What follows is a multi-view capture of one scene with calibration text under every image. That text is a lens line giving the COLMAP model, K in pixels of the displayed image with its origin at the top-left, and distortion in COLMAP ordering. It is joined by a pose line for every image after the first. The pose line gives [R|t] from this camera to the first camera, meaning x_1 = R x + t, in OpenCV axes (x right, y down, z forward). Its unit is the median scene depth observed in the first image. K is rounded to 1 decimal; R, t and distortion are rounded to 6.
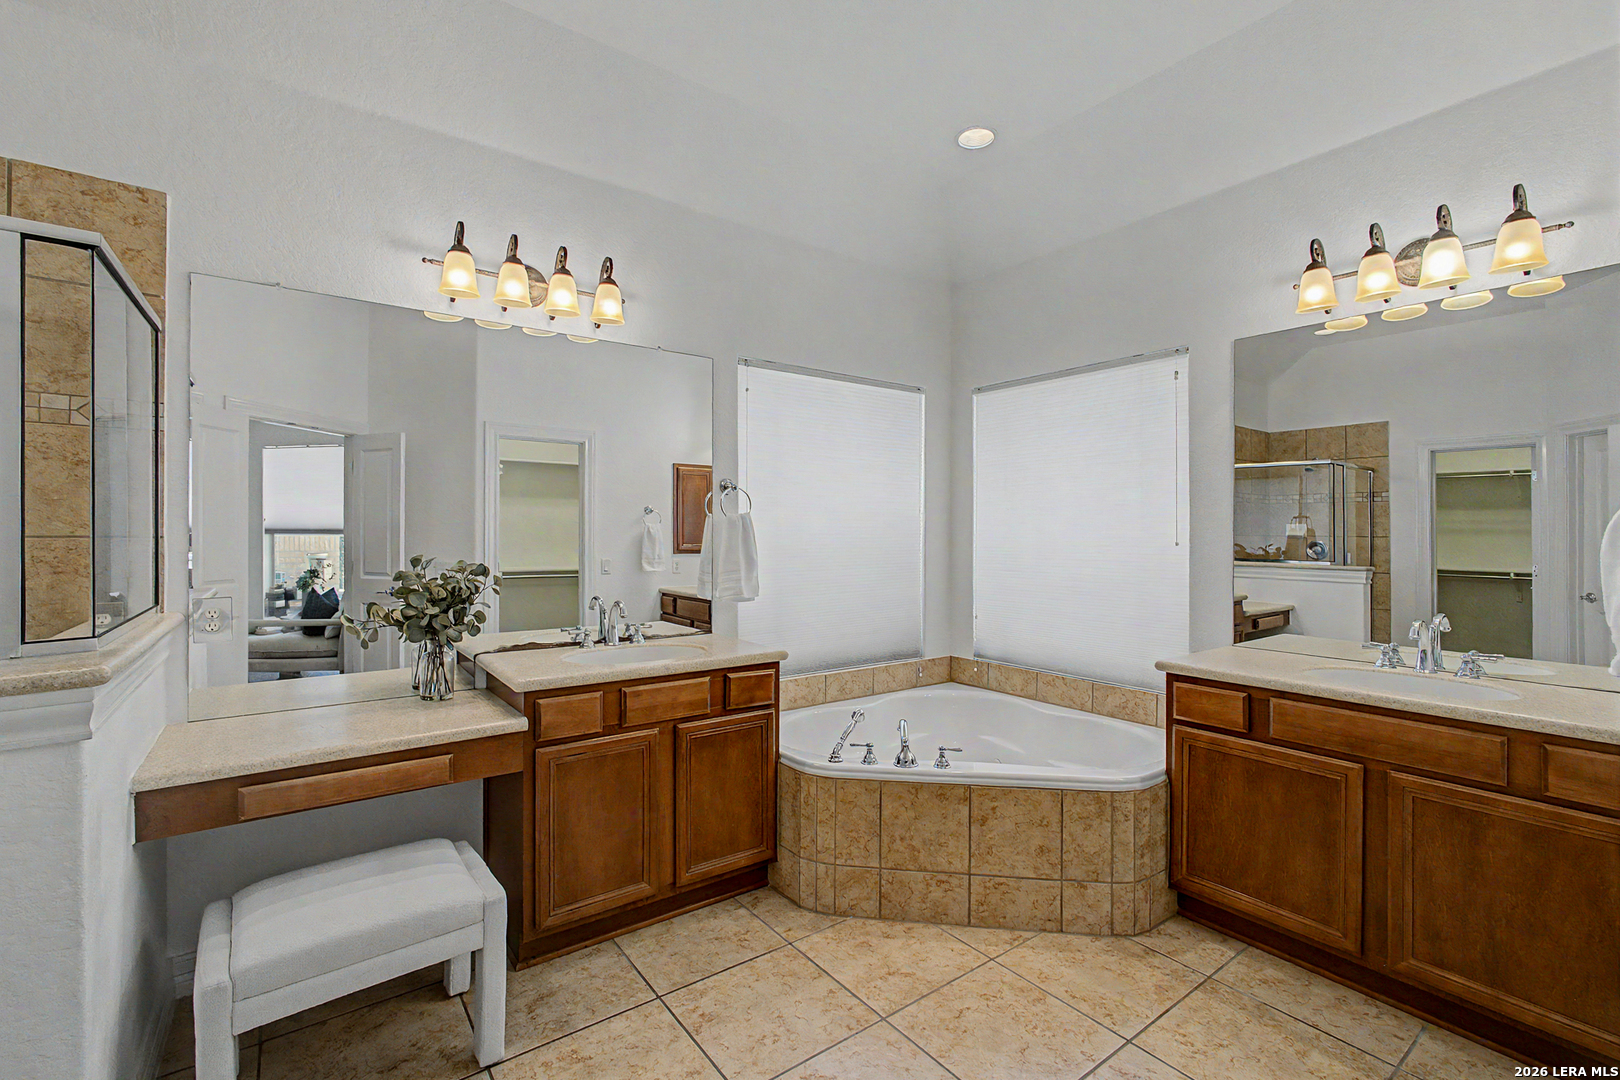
lens RADIAL K [[698.1, 0, 825.8], [0, 698.1, 535.2], [0, 0, 1]] dist [-0.002209, -0.000469]
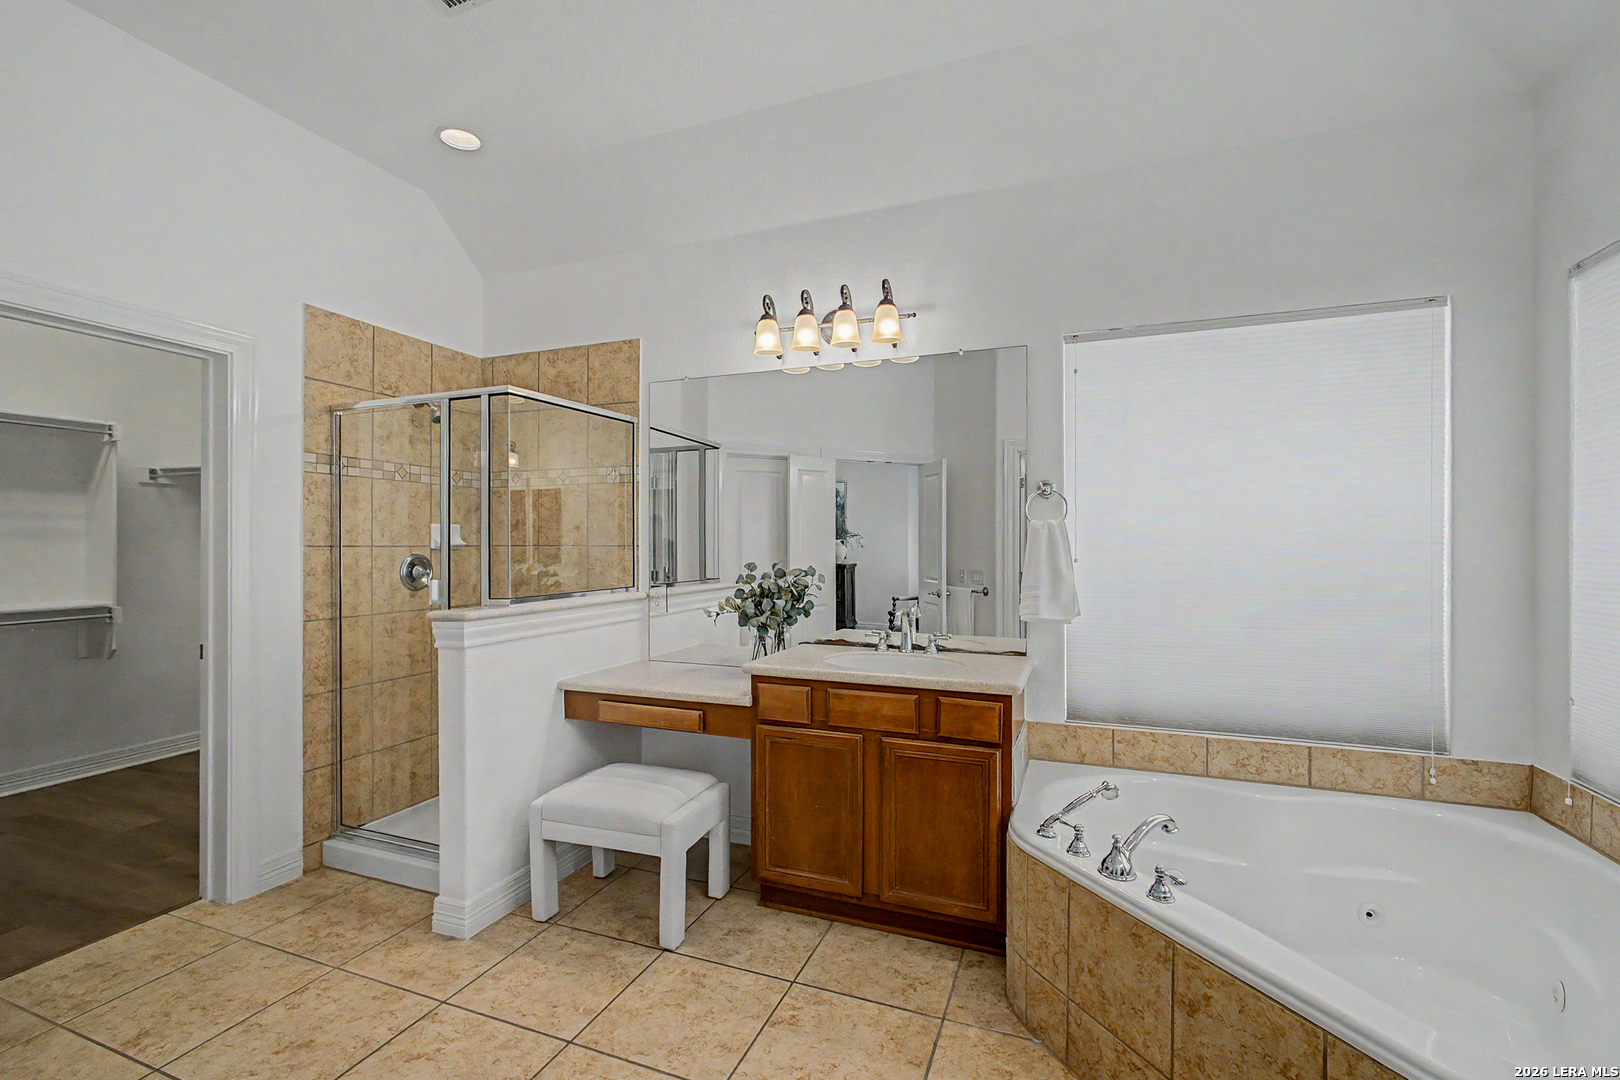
lens RADIAL K [[698.1, 0, 823.3], [0, 698.1, 543.9], [0, 0, 1]] dist [-0.002209, -0.000469]
pose [[0.538739, 0.000824, -0.842472, 0.555469], [0.000069, 0.999999, 0.001022, -0.003534], [0.842473, -0.000608, 0.538739, 0.382285]]
